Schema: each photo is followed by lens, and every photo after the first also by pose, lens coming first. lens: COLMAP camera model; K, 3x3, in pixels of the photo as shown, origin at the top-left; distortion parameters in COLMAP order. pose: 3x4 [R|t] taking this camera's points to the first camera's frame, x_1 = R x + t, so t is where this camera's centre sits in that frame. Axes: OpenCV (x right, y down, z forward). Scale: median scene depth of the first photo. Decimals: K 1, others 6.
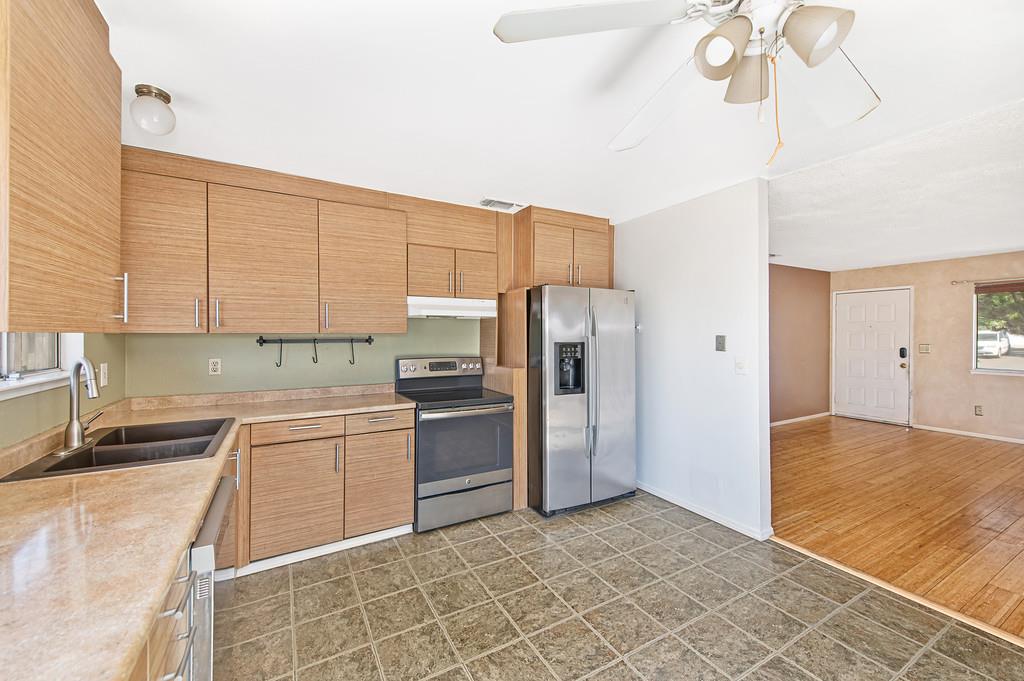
lens RADIAL K [[403.7, 0, 513.1], [0, 403.7, 335.3], [0, 0, 1]] dist [0.013071, -0.000040]
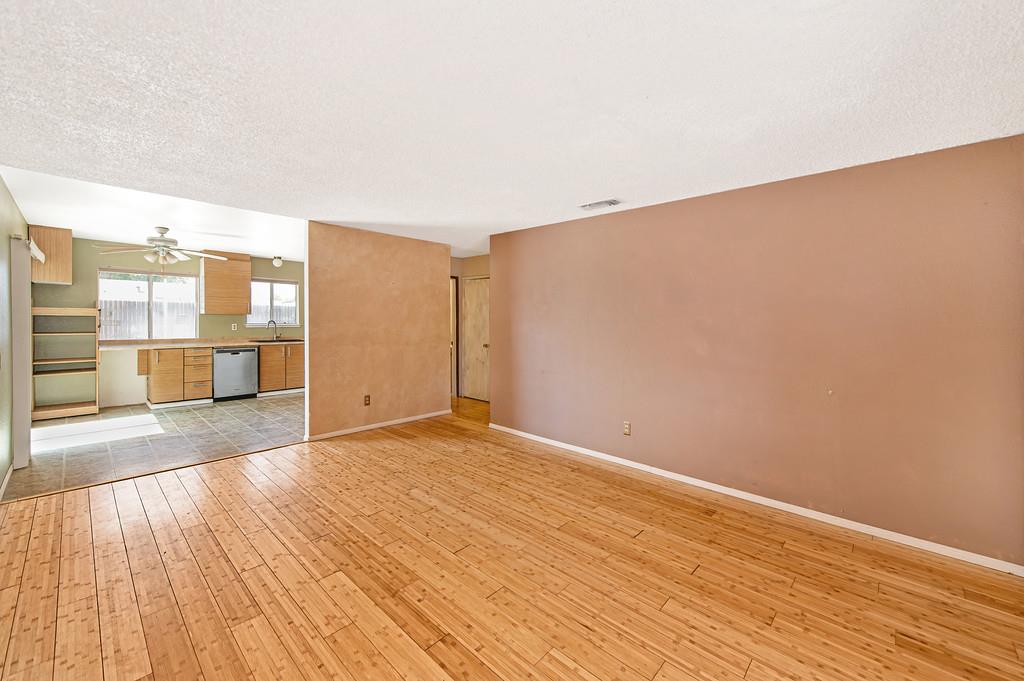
lens RADIAL K [[398.0, 0, 514.3], [0, 398.0, 325.9], [0, 0, 1]] dist [-0.000111, -0.000074]
pose [[0.315495, 0.022809, -0.948653, 2.278116], [-0.018248, 0.999672, 0.017966, -0.007051], [0.948752, 0.011643, 0.315808, 1.223630]]
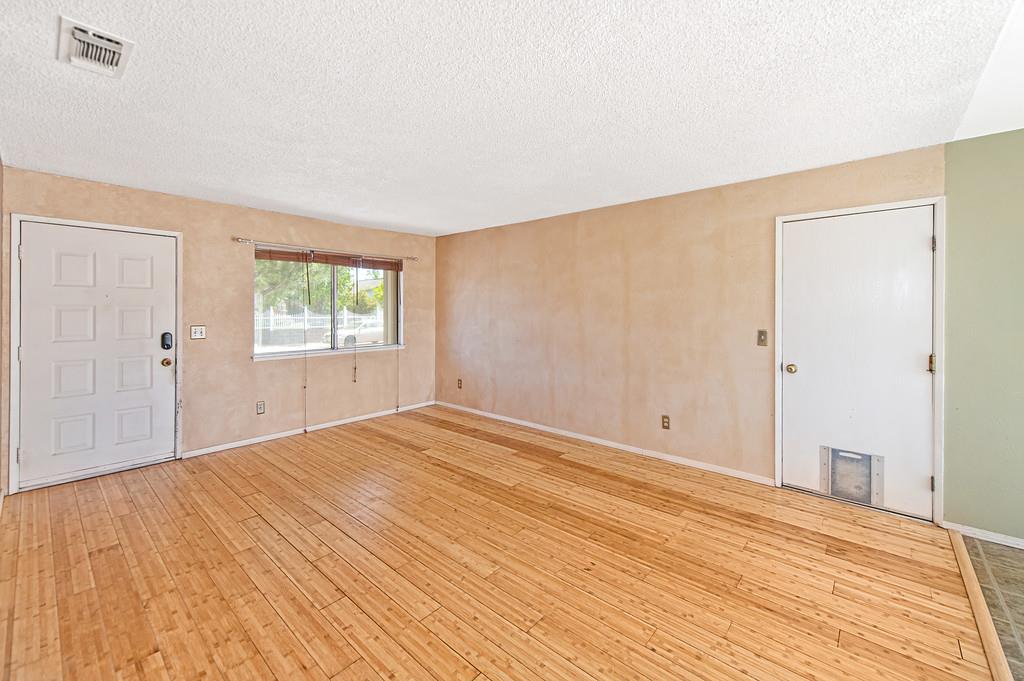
lens RADIAL K [[417.6, 0, 513.5], [0, 417.6, 308.2], [0, 0, 1]] dist [0.002279, 0.000241]
pose [[-0.333852, 0.002192, 0.942623, 0.418912], [0.003292, 0.999994, -0.001160, -0.007272], [-0.942620, 0.002716, -0.333857, 1.523963]]
